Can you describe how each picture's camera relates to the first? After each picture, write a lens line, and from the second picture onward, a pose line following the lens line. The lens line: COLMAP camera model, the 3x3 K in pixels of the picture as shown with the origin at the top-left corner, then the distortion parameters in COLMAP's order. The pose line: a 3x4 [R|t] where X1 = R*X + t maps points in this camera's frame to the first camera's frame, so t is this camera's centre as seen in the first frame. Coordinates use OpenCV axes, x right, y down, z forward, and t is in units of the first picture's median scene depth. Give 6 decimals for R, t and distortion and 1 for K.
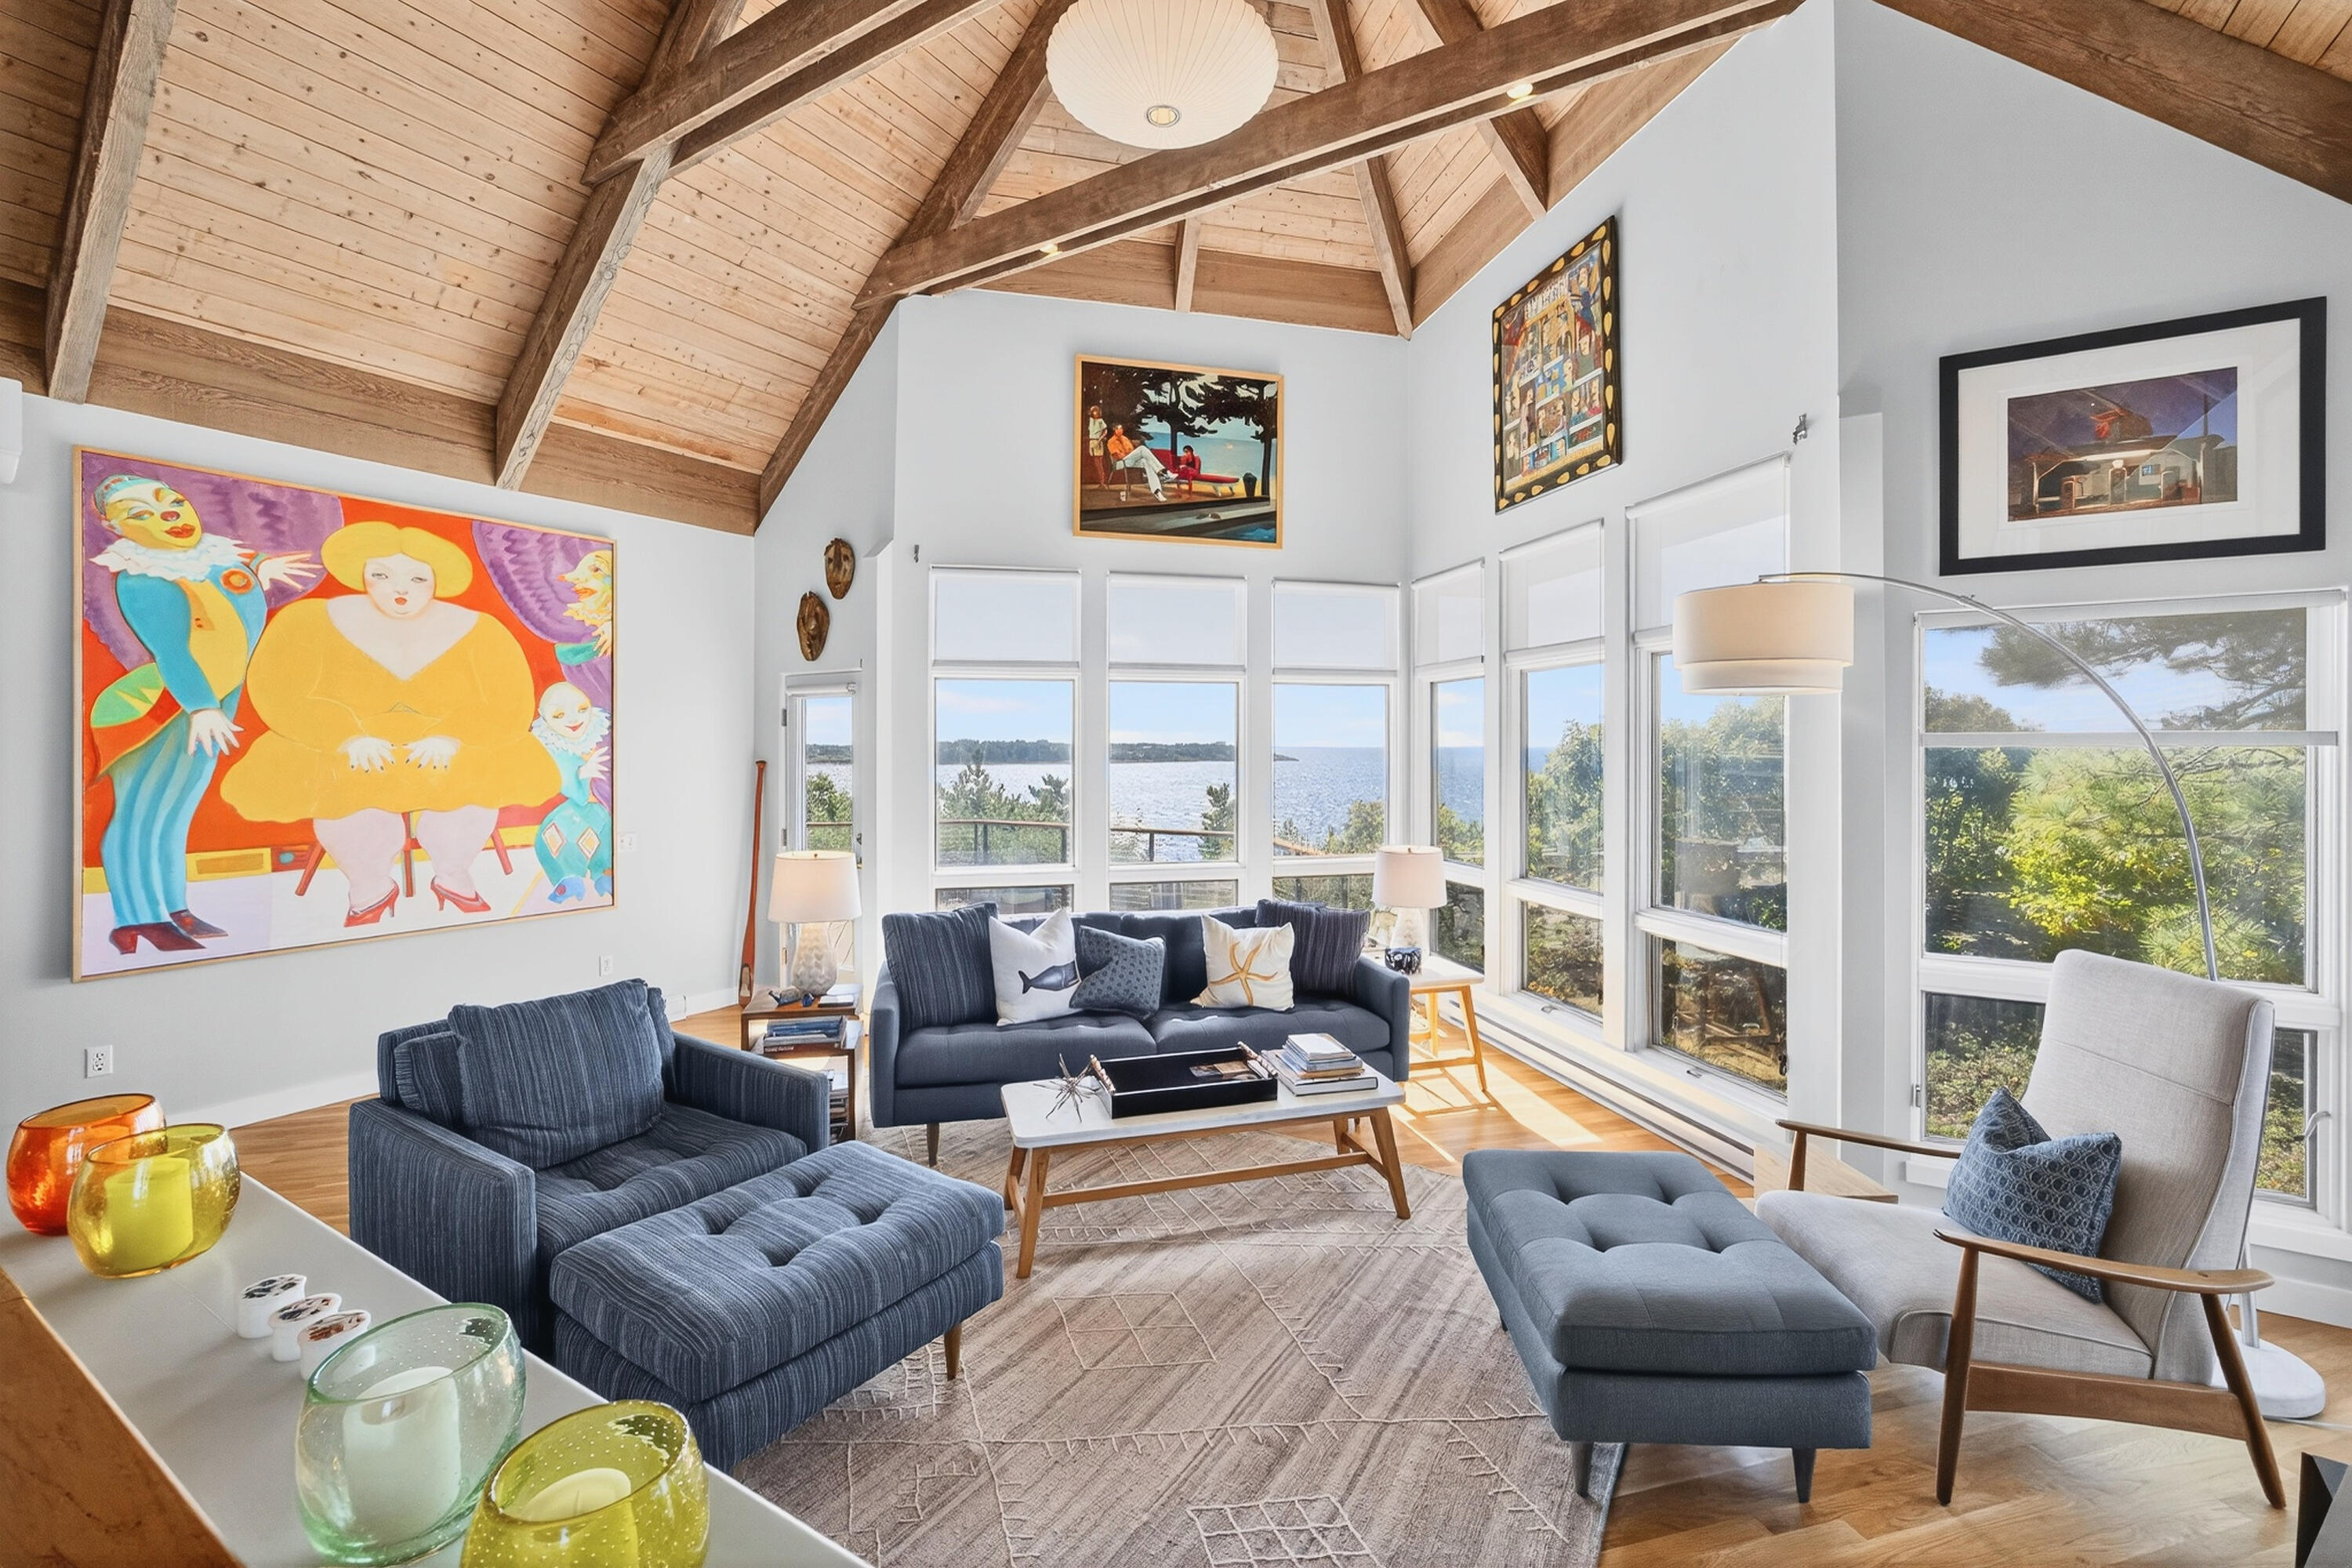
lens RADIAL K [[1011.7, 0, 1184.4], [0, 1011.7, 748.0], [0, 0, 1]] dist [0.011664, 0.001051]
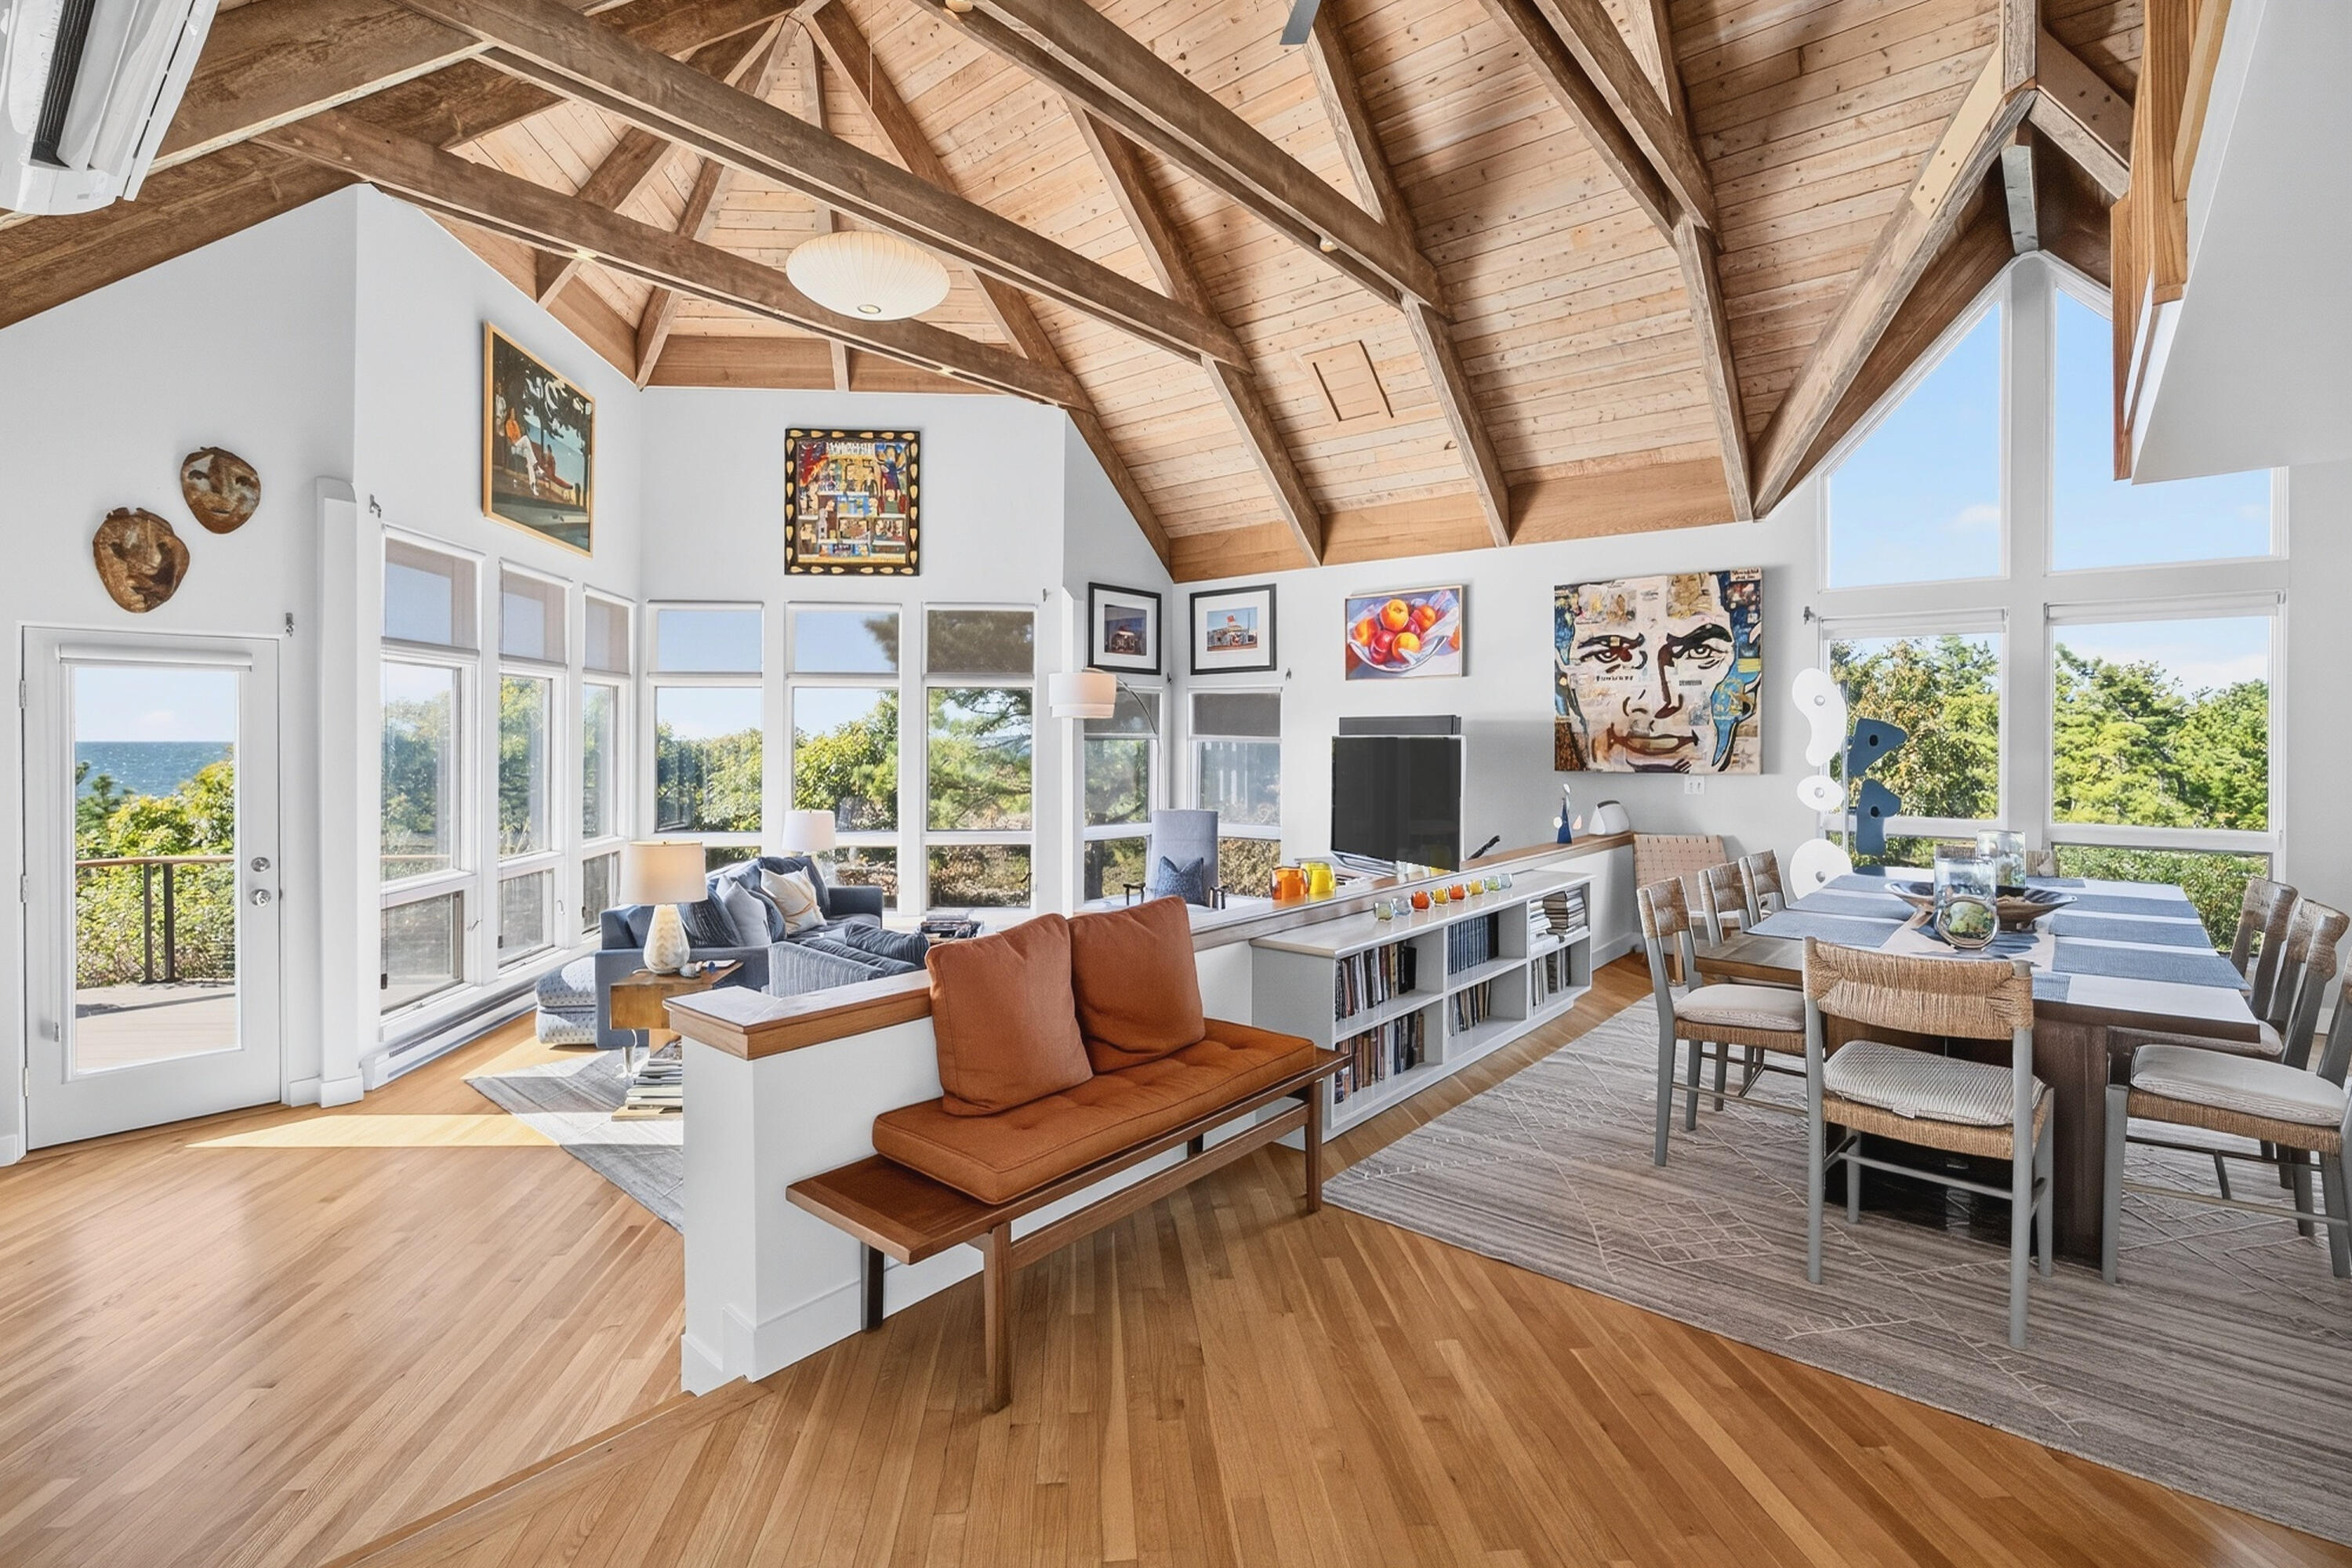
lens RADIAL K [[1081.1, 0, 1179.6], [0, 1081.1, 730.9], [0, 0, 1]] dist [-0.026833, 0.003637]
pose [[0.156969, 0.012056, 0.987530, -1.115532], [0.001200, 0.999922, -0.012398, 0.001817], [-0.987603, 0.003131, 0.156942, 0.249147]]
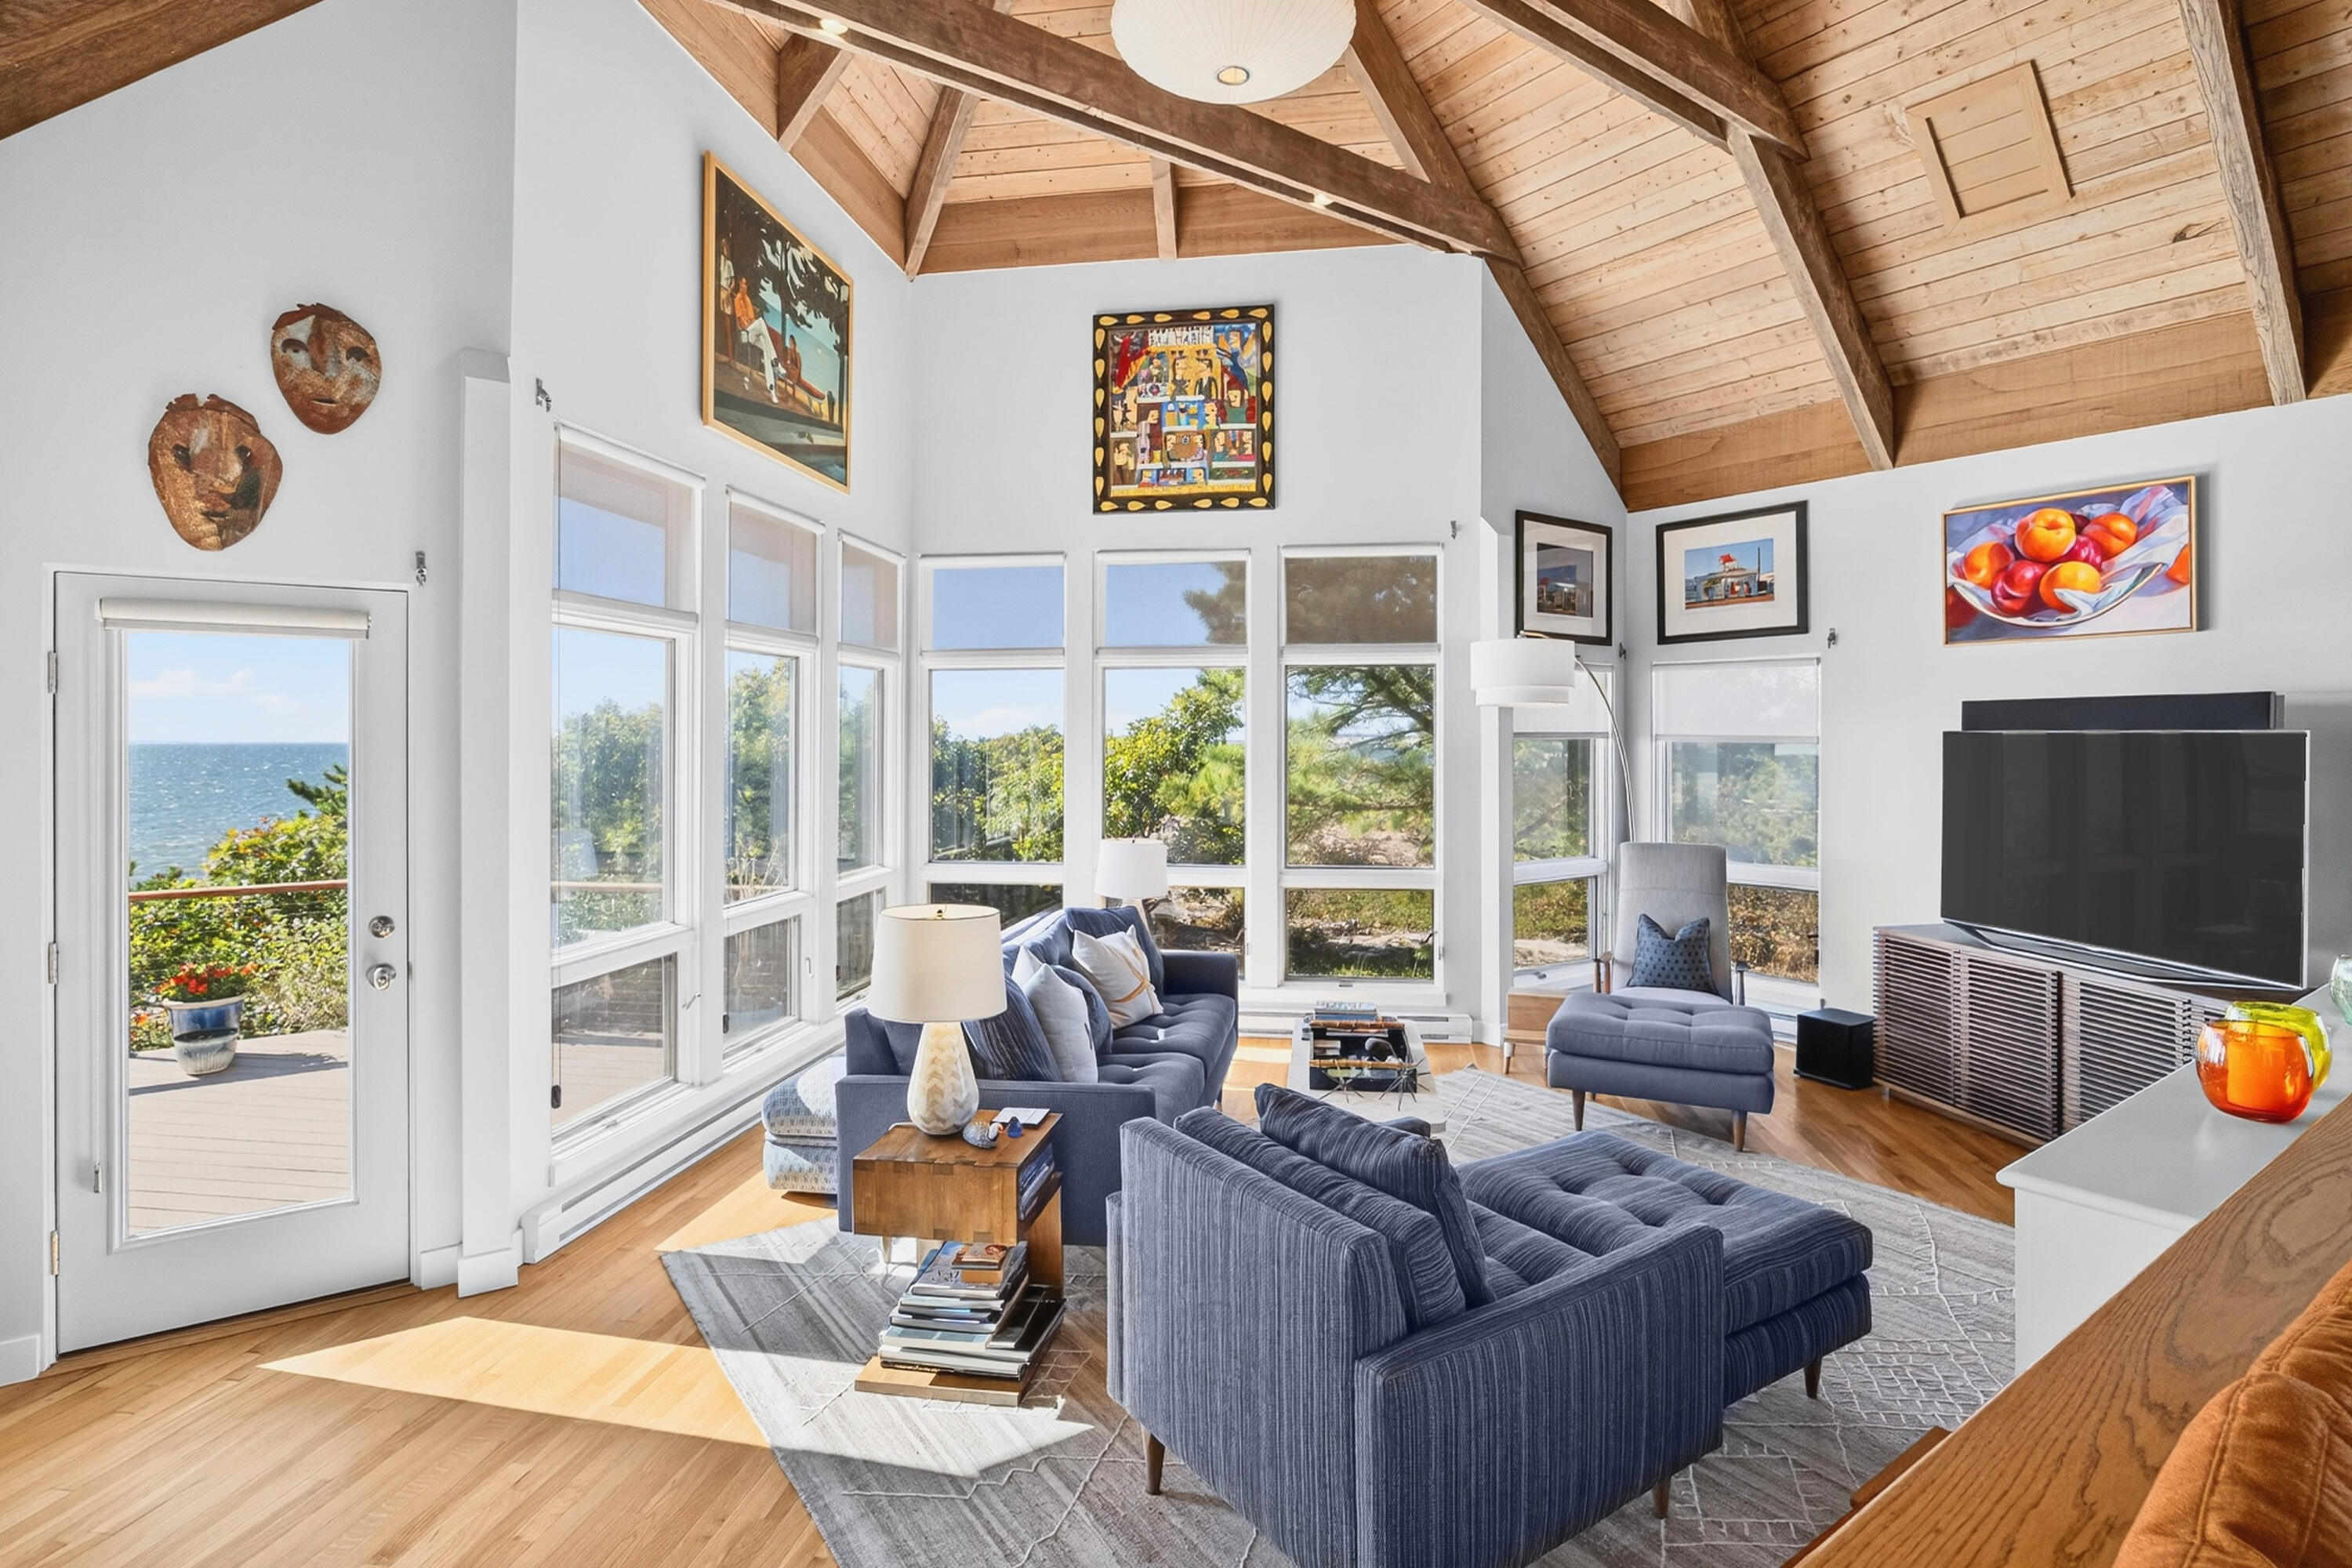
lens RADIAL K [[1198.0, 0, 1189.9], [0, 1198.0, 717.3], [0, 0, 1]] dist [-0.039188, 0.001347]
pose [[0.390498, 0.022398, 0.920331, -0.789433], [0.001679, 0.999685, -0.025042, 0.001827], [-0.920602, 0.011324, 0.390337, 0.471612]]
